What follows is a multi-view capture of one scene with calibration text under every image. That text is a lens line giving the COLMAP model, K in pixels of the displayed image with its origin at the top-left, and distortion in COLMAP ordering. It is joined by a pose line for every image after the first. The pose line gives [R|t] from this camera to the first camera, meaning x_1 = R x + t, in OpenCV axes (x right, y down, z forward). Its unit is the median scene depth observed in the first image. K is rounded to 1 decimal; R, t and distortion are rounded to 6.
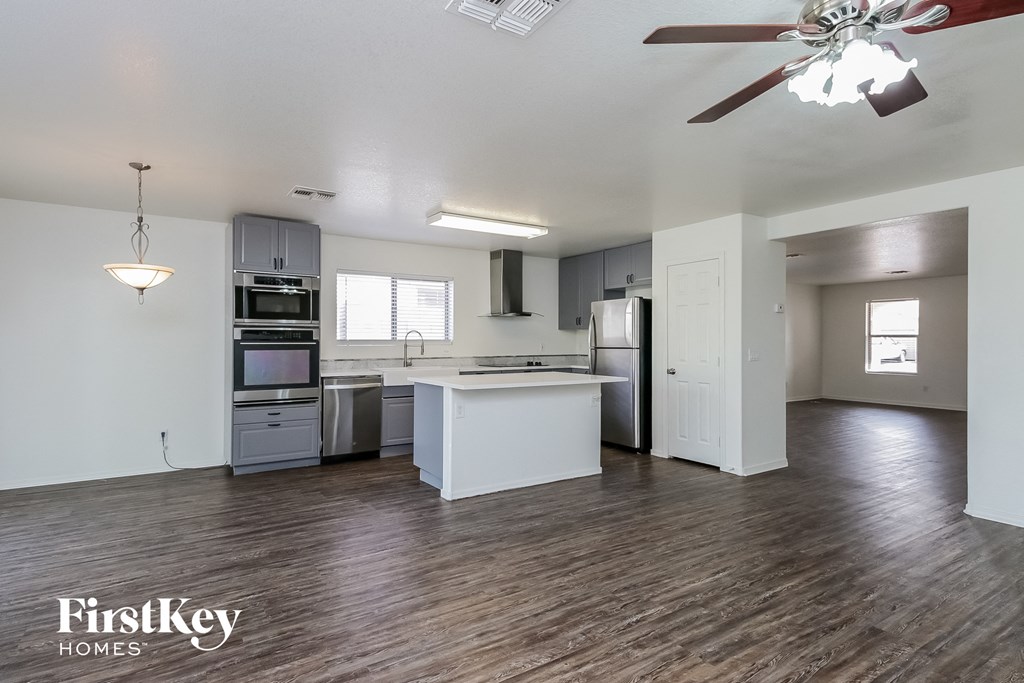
lens RADIAL K [[526.9, 0, 511.4], [0, 526.9, 366.7], [0, 0, 1]] dist [0.001981, -0.001487]
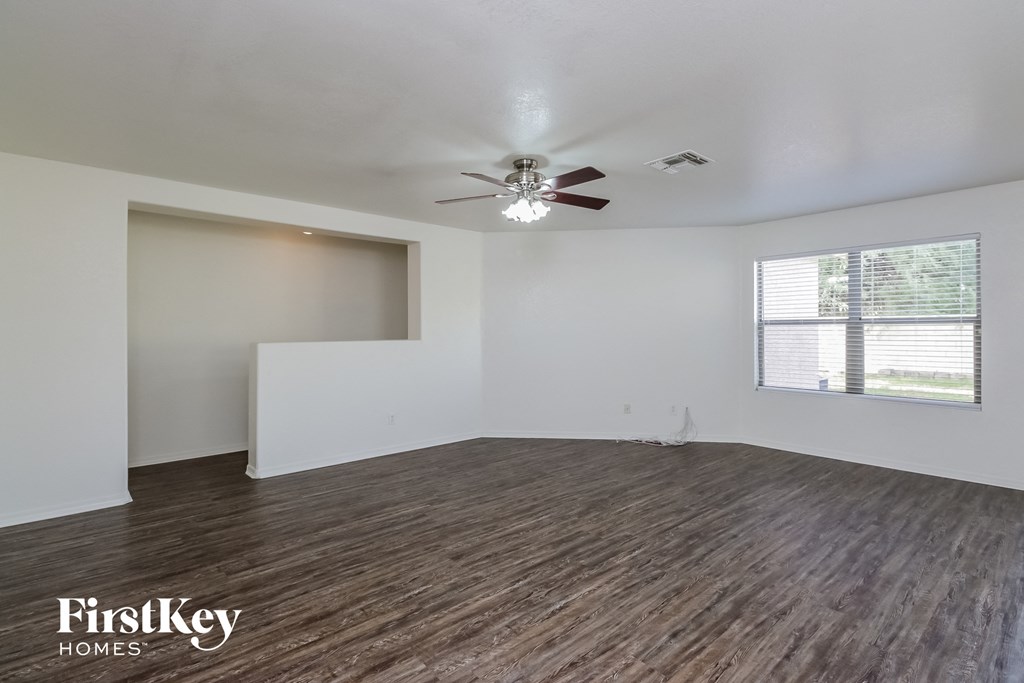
lens RADIAL K [[484.0, 0, 500.3], [0, 484.0, 330.5], [0, 0, 1]] dist [0.016839, -0.011787]
pose [[-0.992960, 0.005293, -0.118330, 0.565625], [-0.000566, 0.998778, 0.049427, -0.093434], [0.118447, 0.049146, -0.991743, 1.702330]]
